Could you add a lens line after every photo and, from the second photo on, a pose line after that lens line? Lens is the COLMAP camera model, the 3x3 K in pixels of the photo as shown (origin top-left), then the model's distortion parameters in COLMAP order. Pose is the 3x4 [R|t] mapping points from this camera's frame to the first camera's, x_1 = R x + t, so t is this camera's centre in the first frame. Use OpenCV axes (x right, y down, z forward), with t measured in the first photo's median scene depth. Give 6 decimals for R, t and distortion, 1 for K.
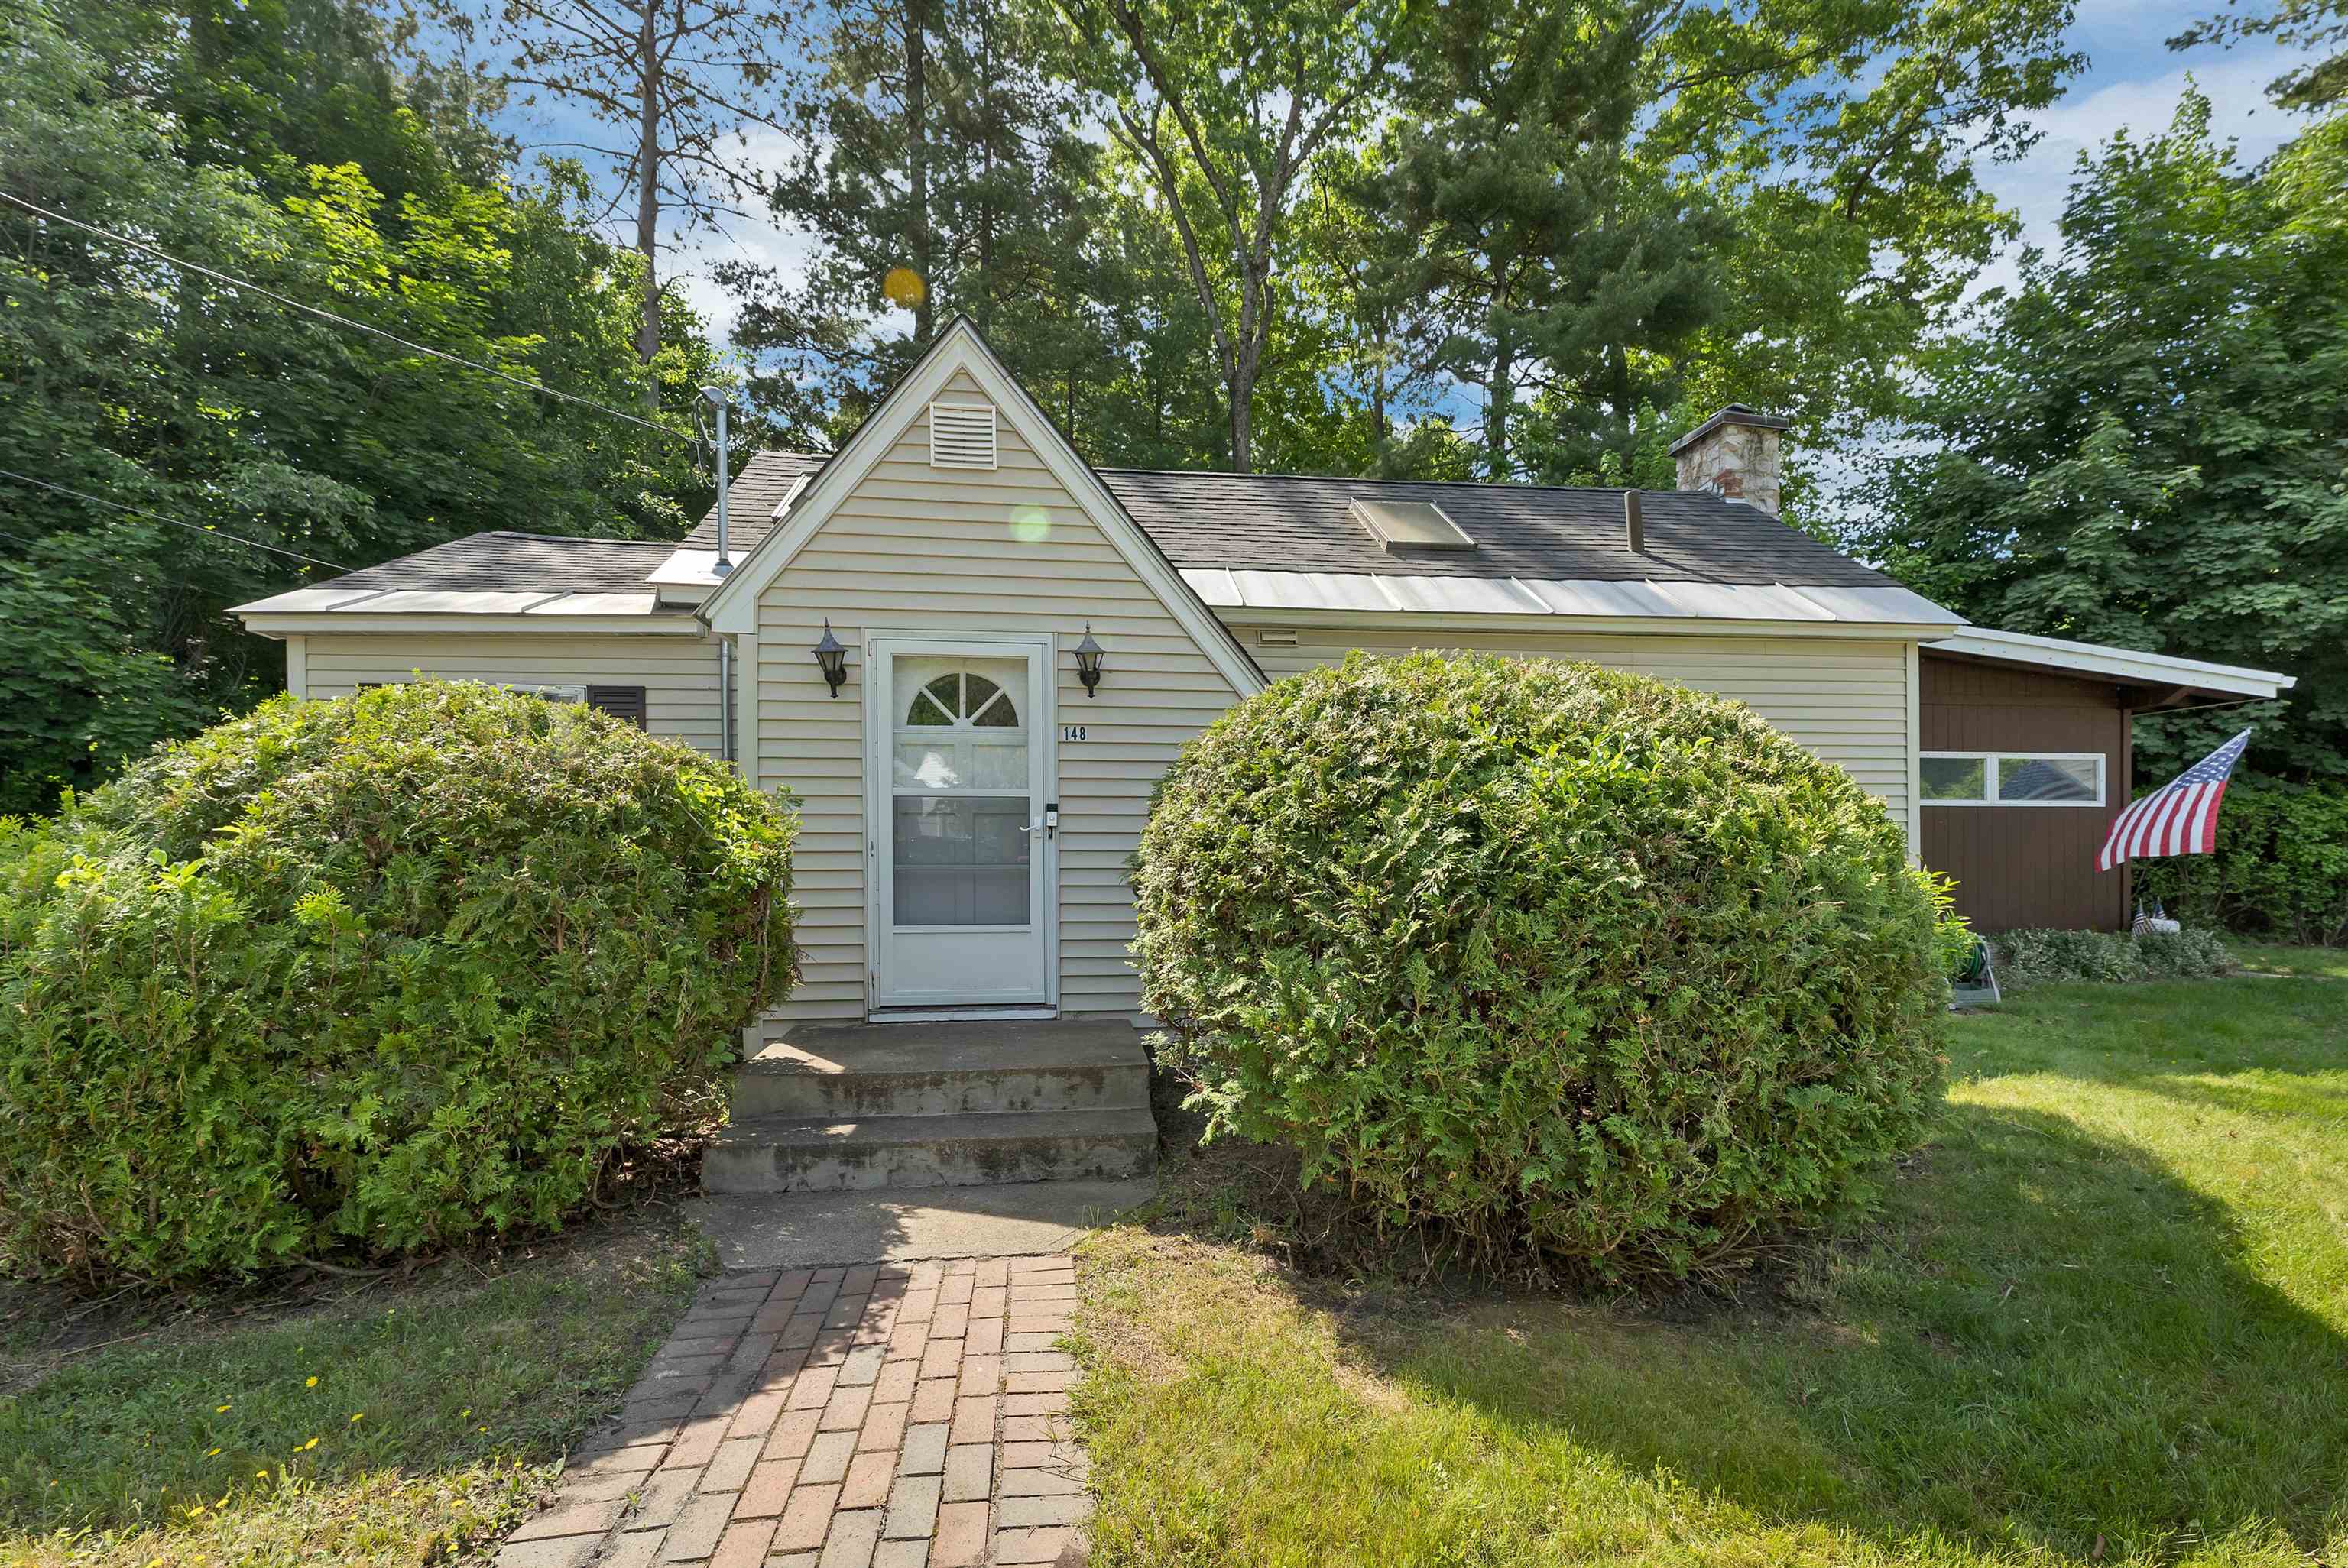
lens RADIAL K [[1036.8, 0, 1136.9], [0, 1036.8, 859.1], [0, 0, 1]] dist [-0.001679, -0.000064]
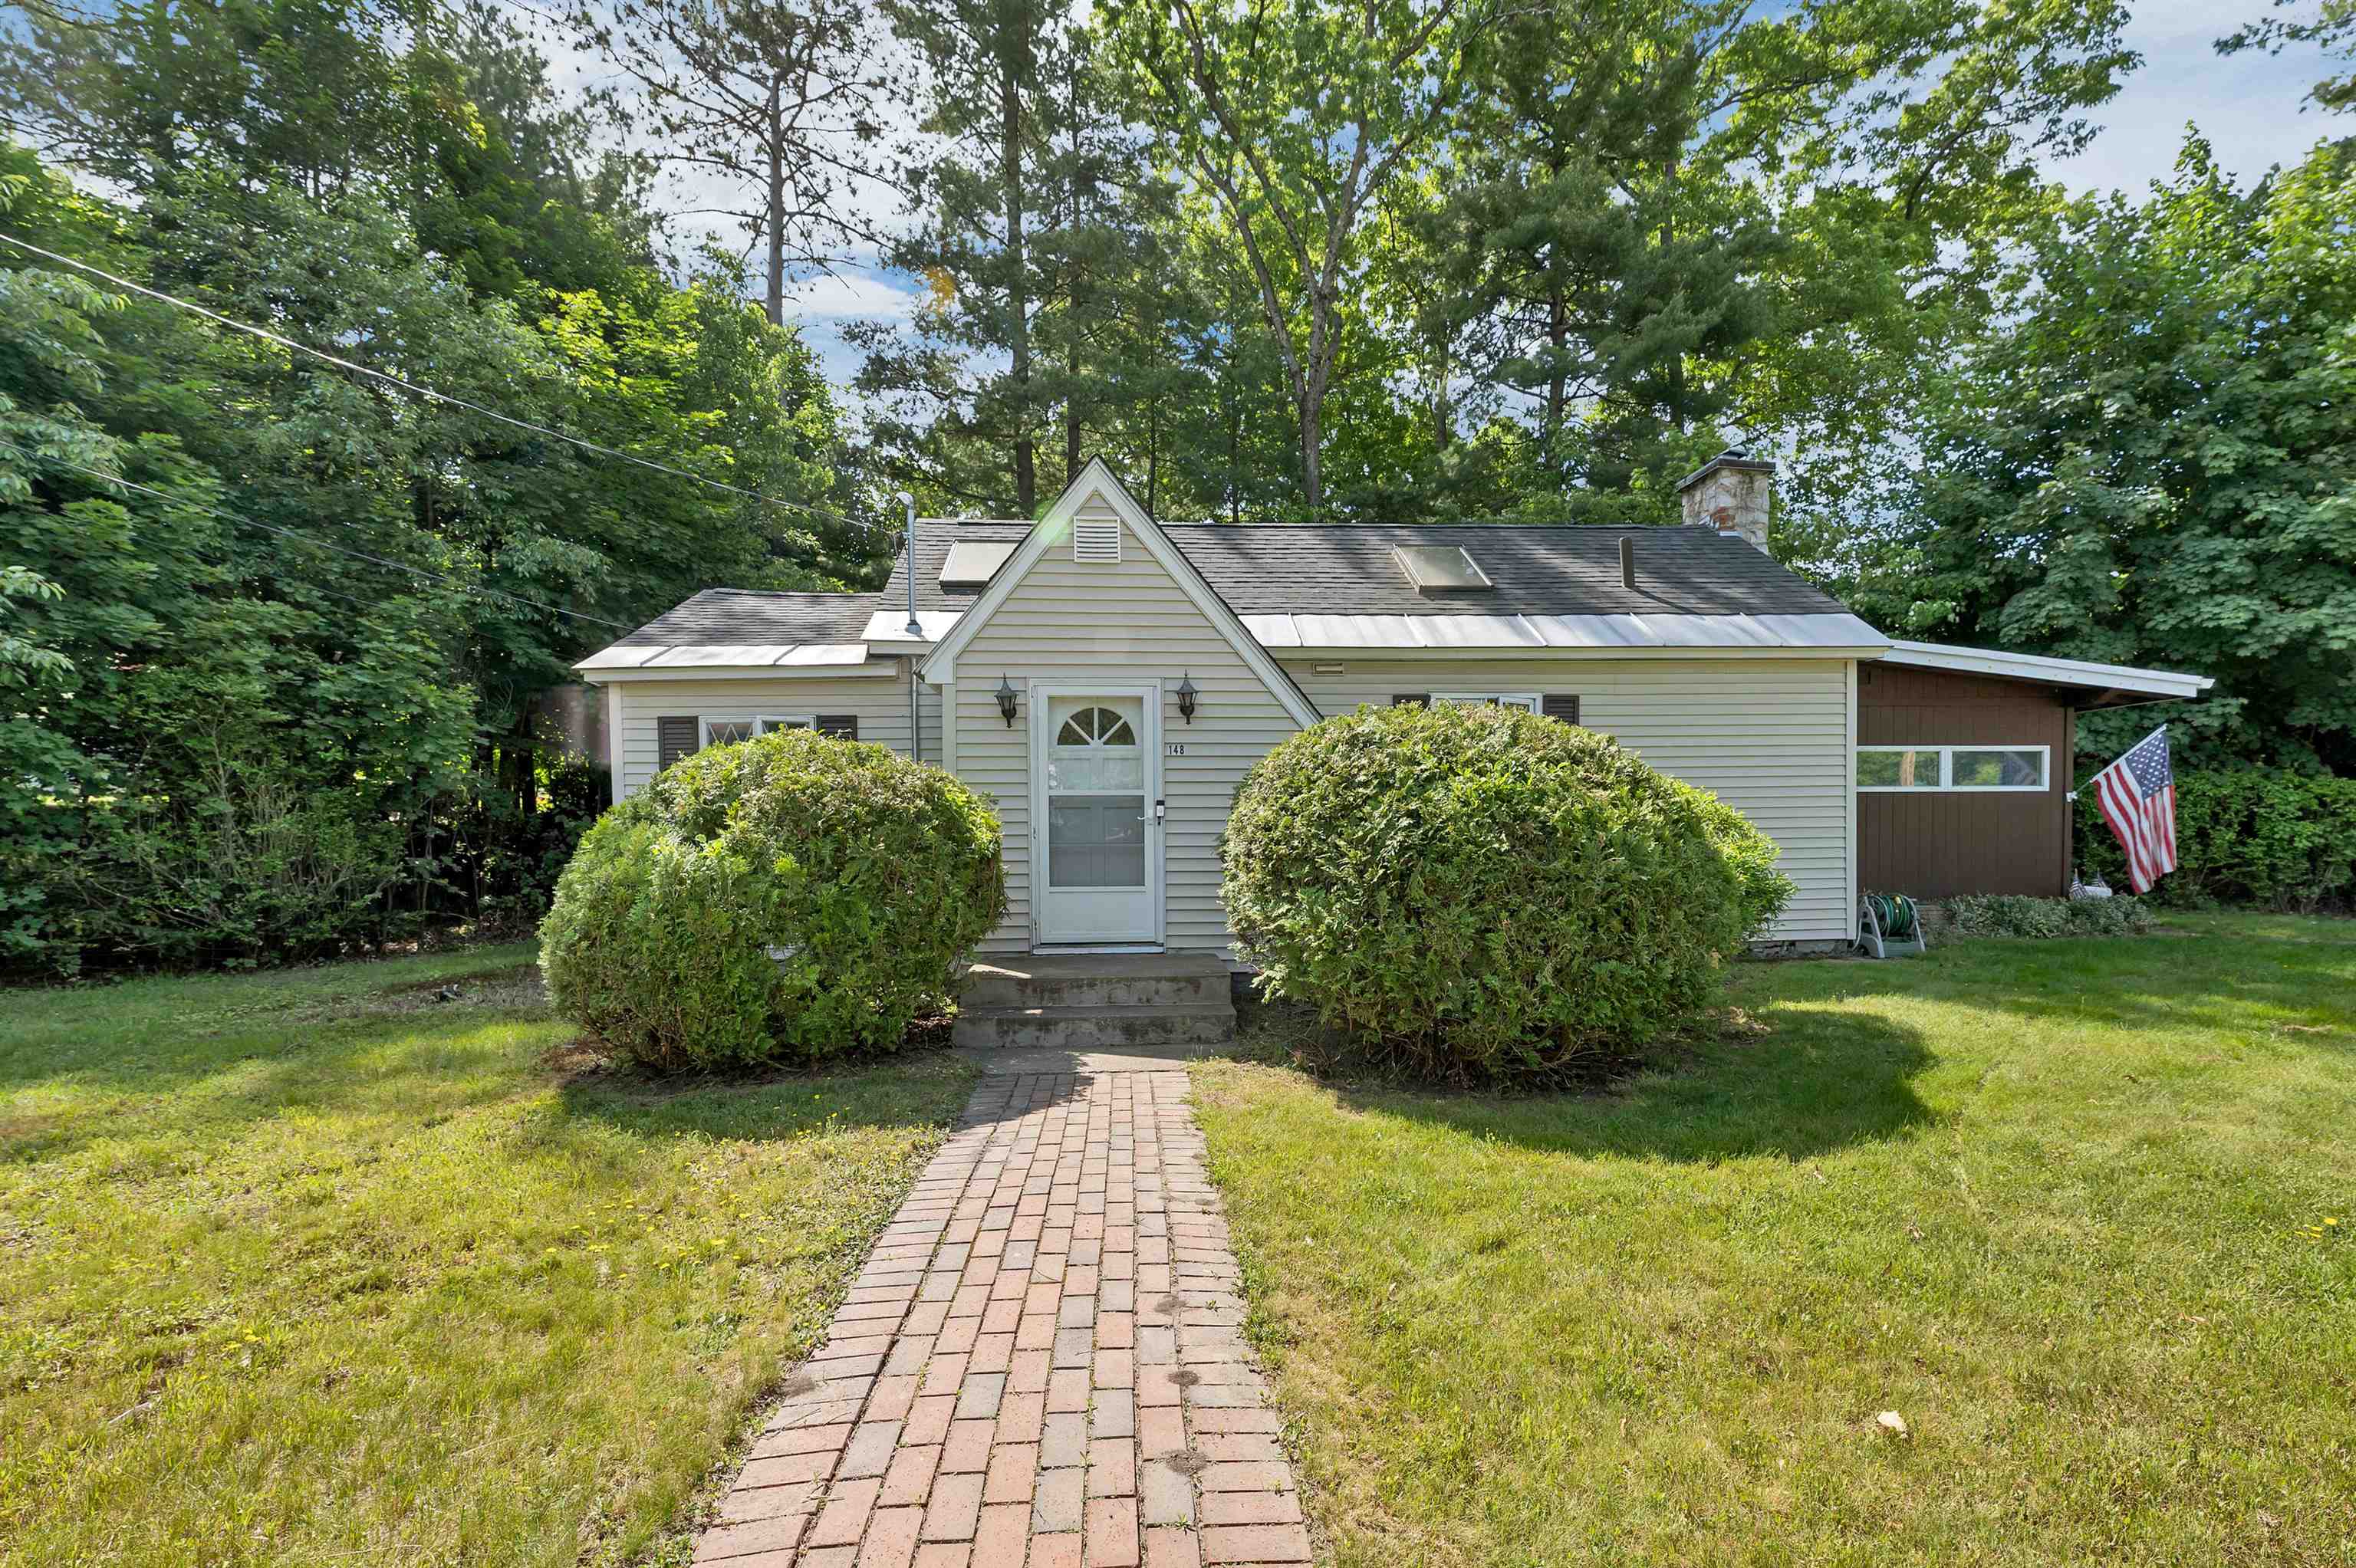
lens RADIAL K [[1028.2, 0, 1145.5], [0, 1028.2, 864.3], [0, 0, 1]] dist [-0.001430, -0.000271]
pose [[0.997808, -0.003639, -0.066073, -0.006053], [0.004821, 0.999831, 0.017733, 0.004708], [0.065997, -0.018013, 0.997657, -0.224632]]
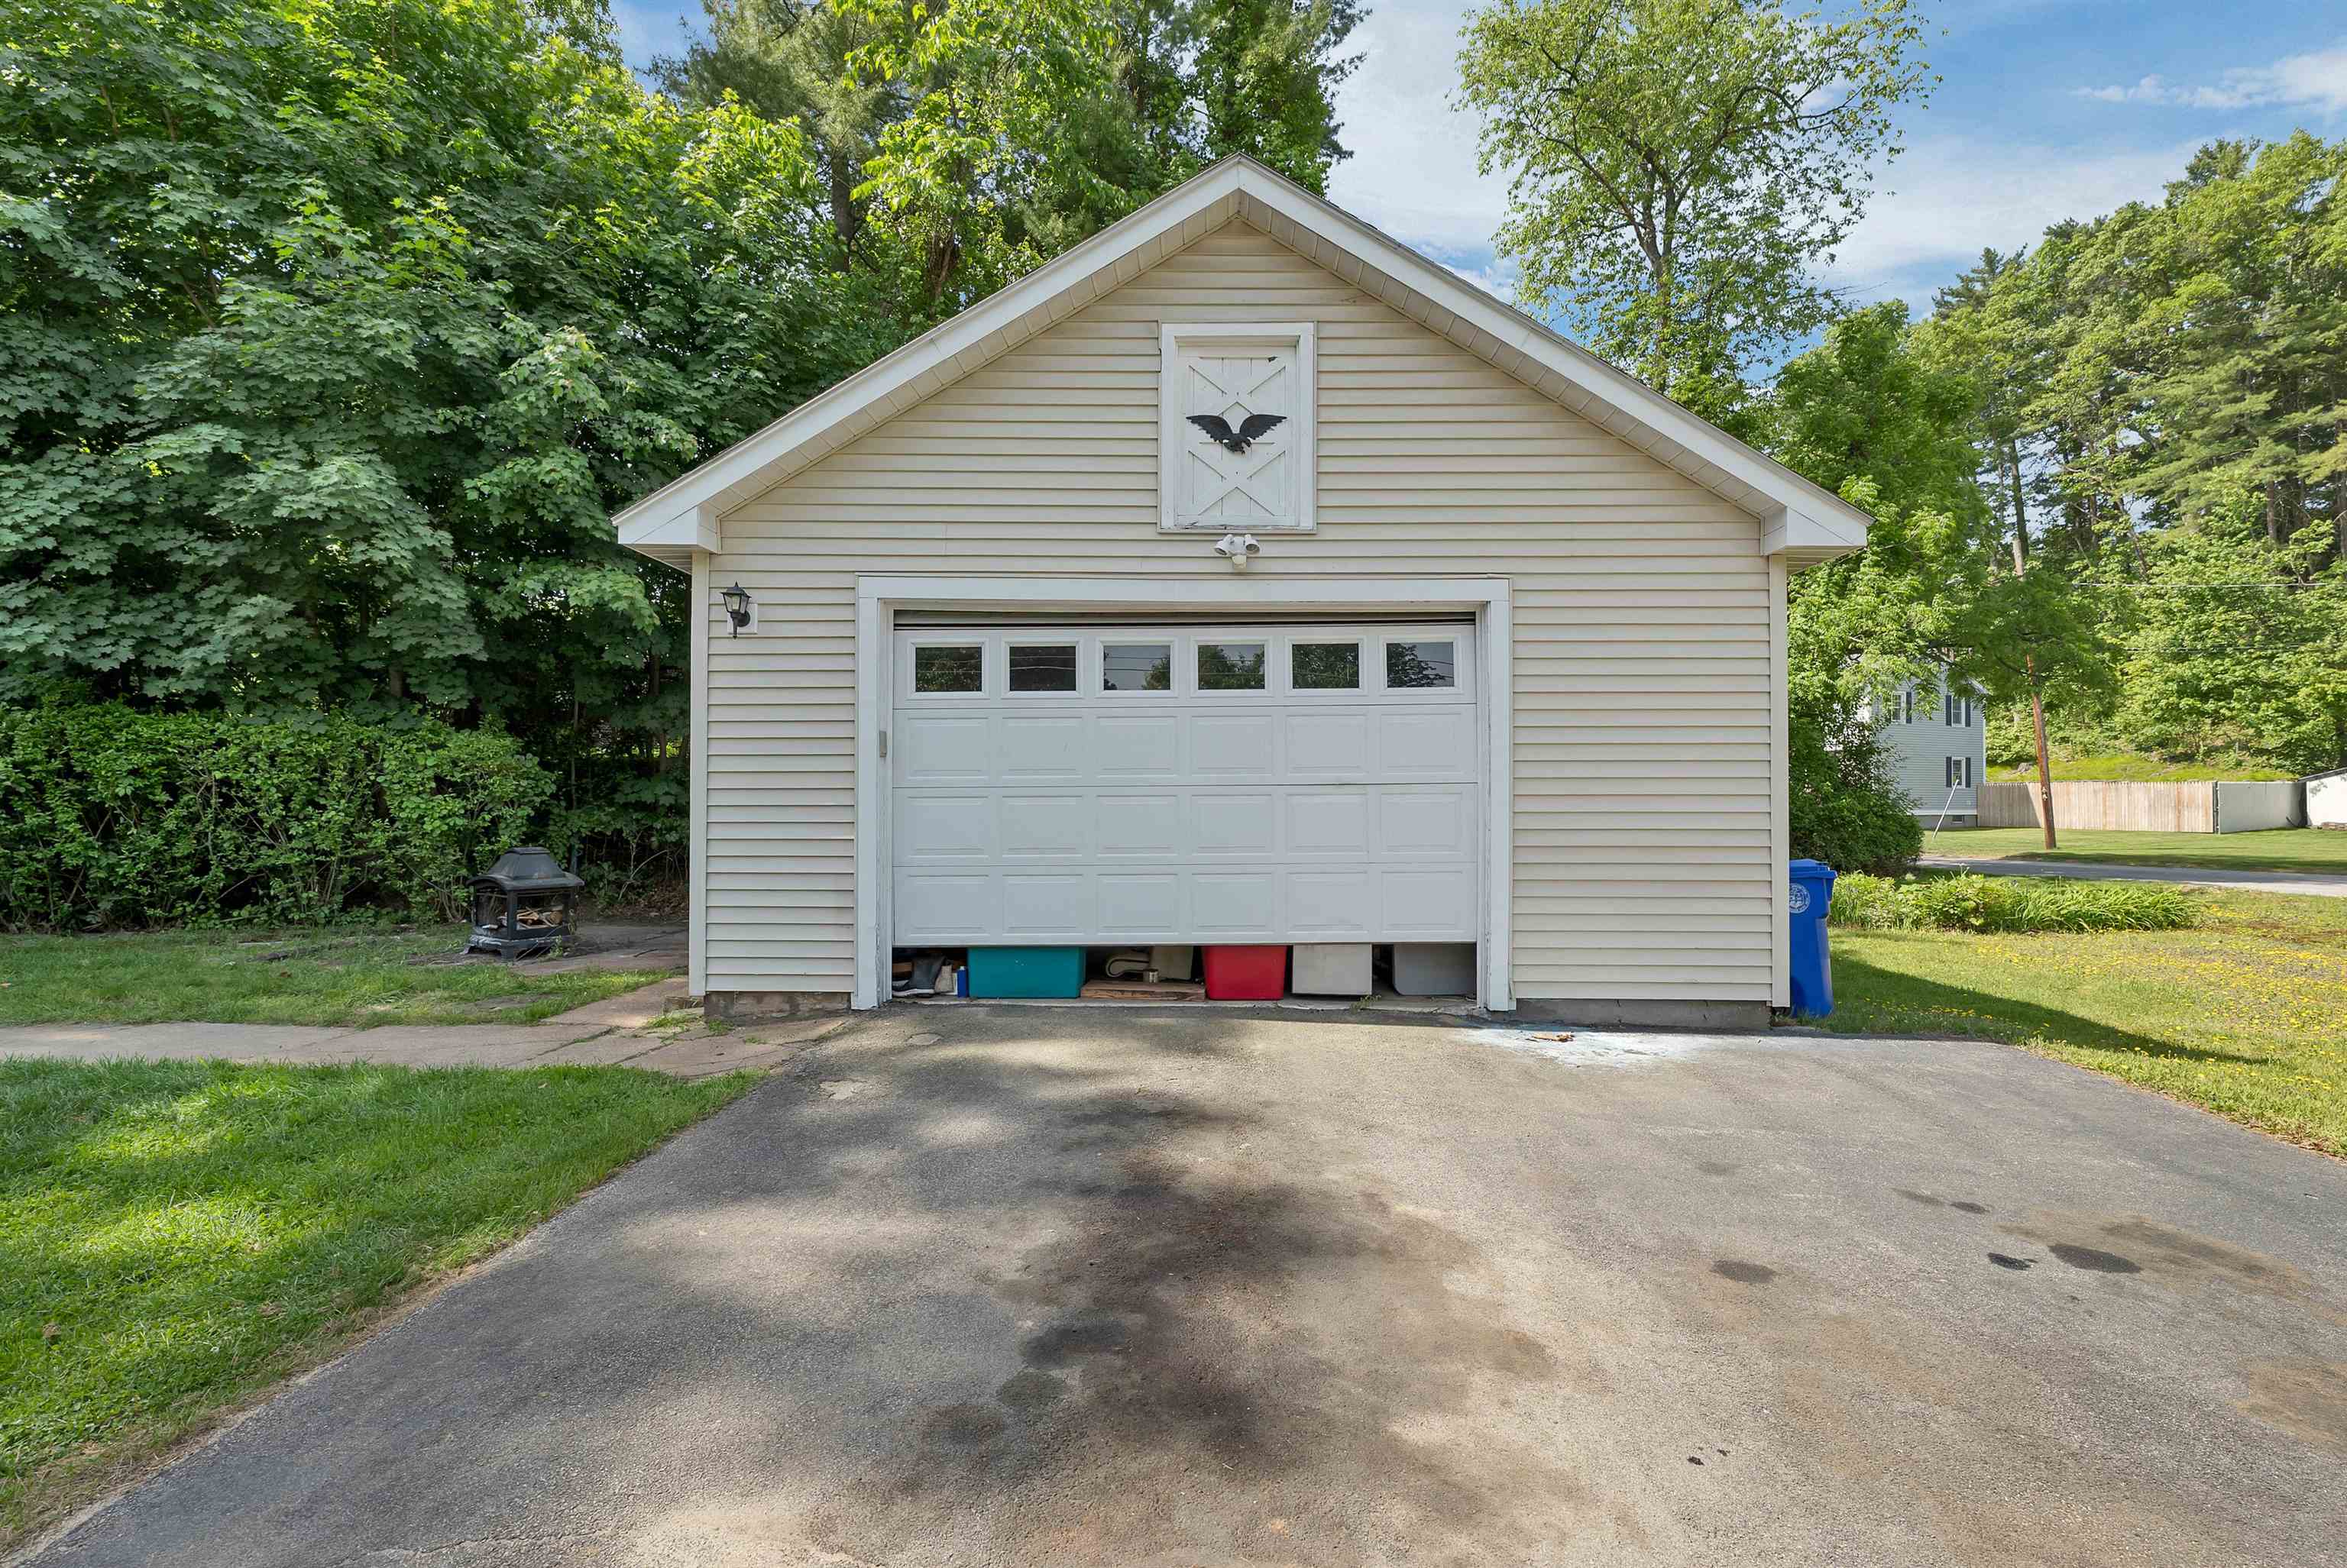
lens RADIAL K [[1036.6, 0, 1173.5], [0, 1036.6, 784.0], [0, 0, 1]] dist [-0.001438, 0.005008]
pose [[0.661937, 0.012306, 0.749458, 1.267955], [0.000763, 0.999854, -0.017092, -0.011486], [-0.749559, 0.011886, 0.661831, 0.082515]]
